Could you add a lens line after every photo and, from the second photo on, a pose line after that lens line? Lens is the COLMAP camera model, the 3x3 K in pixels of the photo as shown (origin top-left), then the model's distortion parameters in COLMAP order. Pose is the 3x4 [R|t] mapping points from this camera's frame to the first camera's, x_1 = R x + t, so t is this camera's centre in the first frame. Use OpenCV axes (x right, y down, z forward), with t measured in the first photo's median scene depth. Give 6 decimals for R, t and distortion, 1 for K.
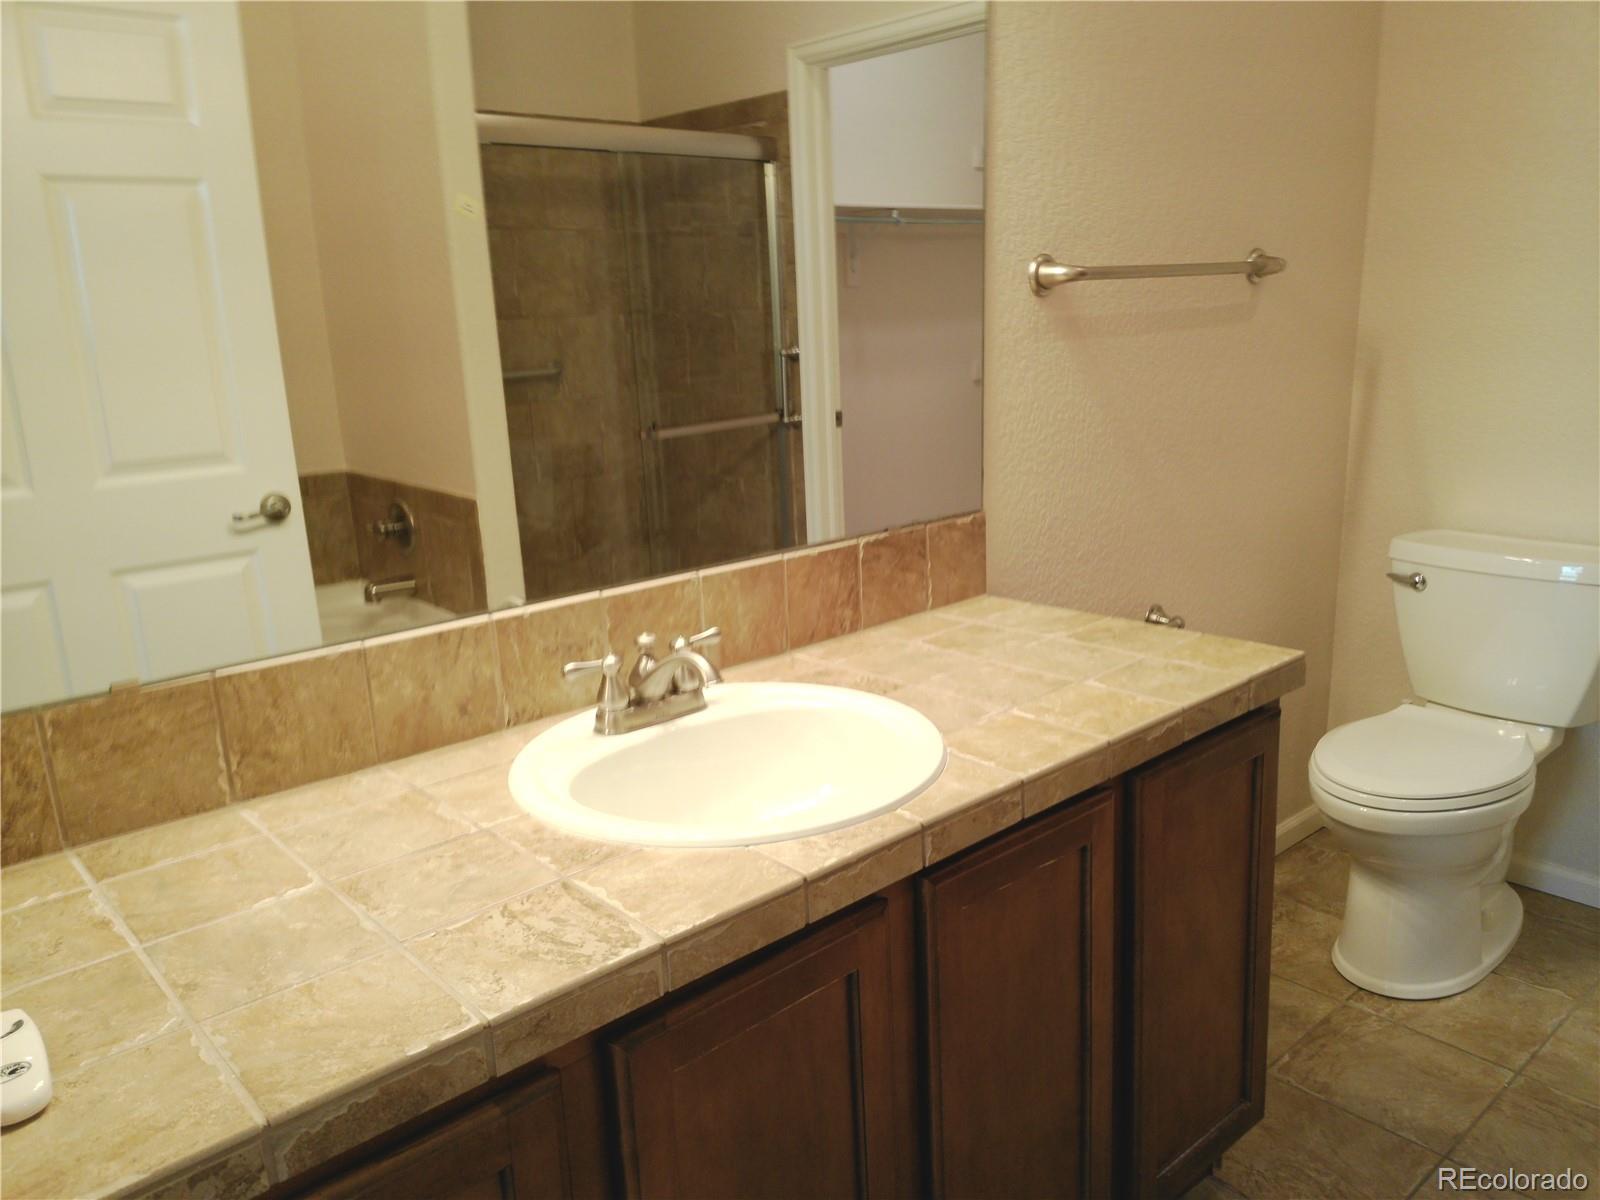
lens RADIAL K [[1200.0, 0, 800.0], [0, 1200.0, 600.0], [0, 0, 1]] dist [0.043597, -0.002291]
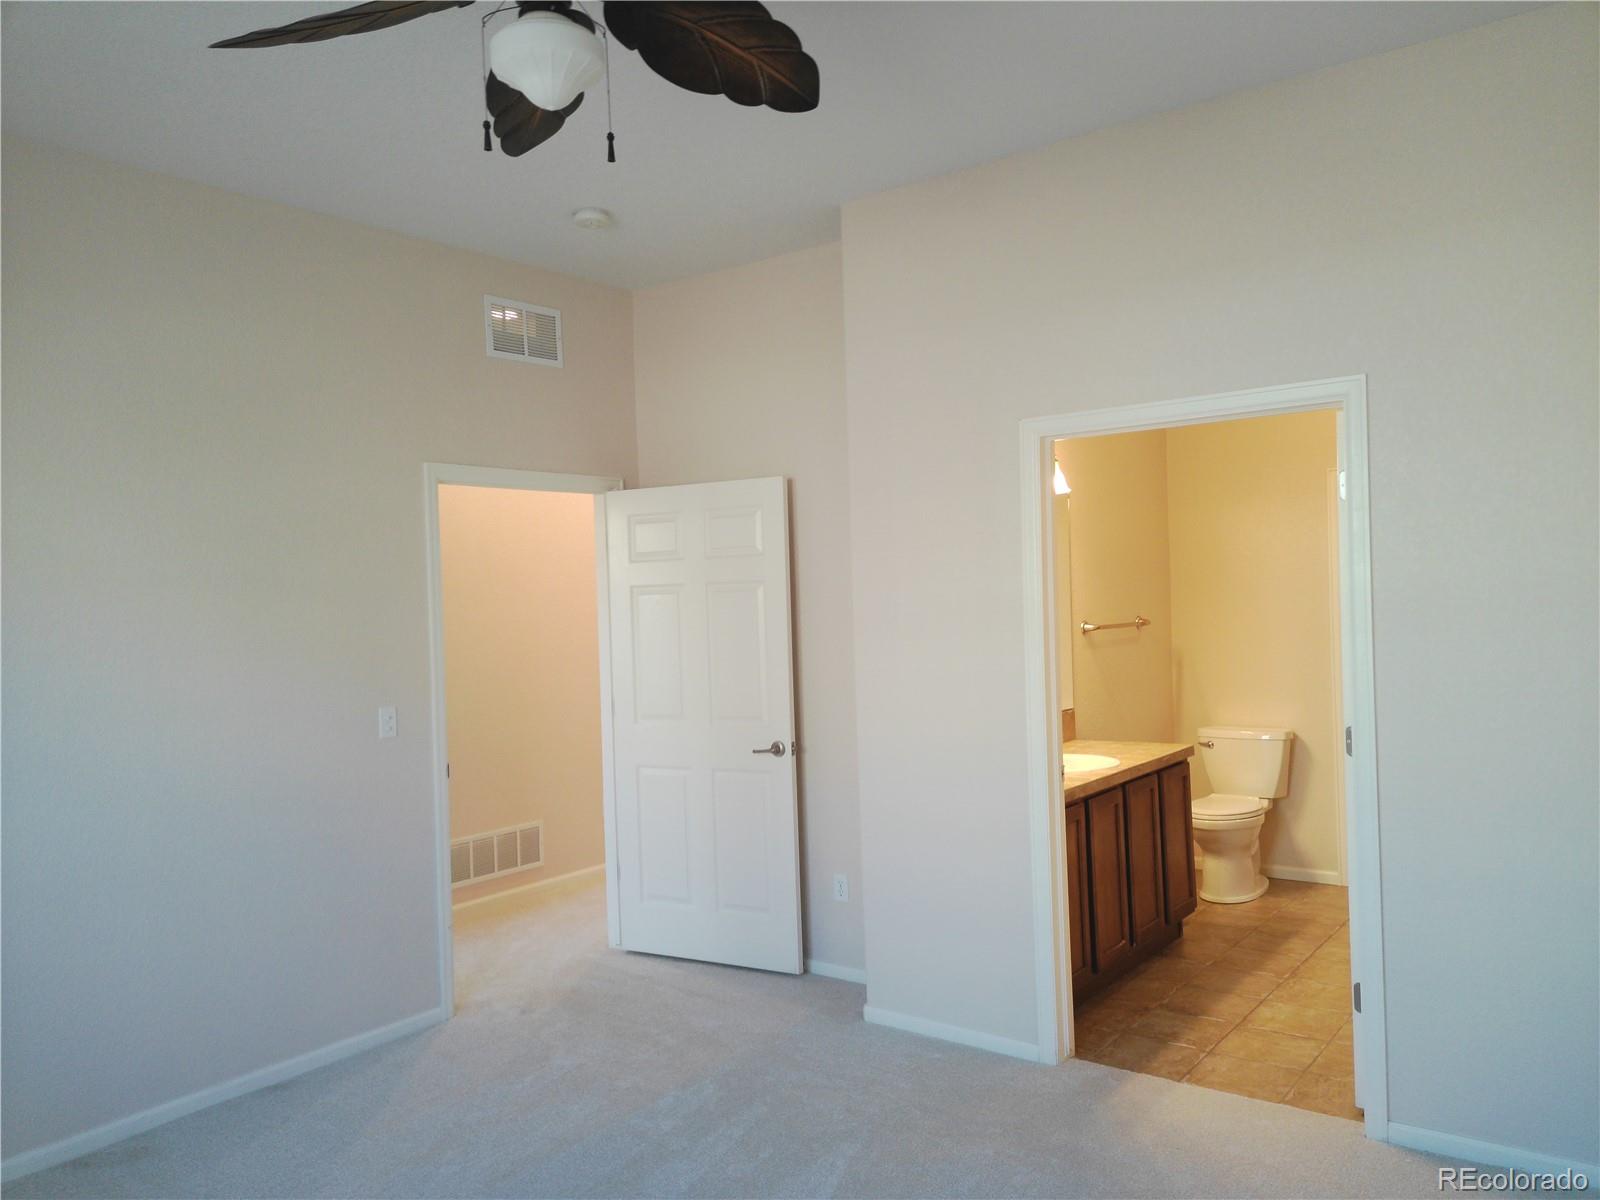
lens RADIAL K [[1200.0, 0, 800.0], [0, 1200.0, 600.0], [0, 0, 1]] dist [0.043597, -0.002291]
pose [[0.979699, -0.001351, 0.200469, -0.890307], [0.052382, 0.966963, -0.249476, 0.298319], [-0.193509, 0.254913, 0.947404, -1.379076]]
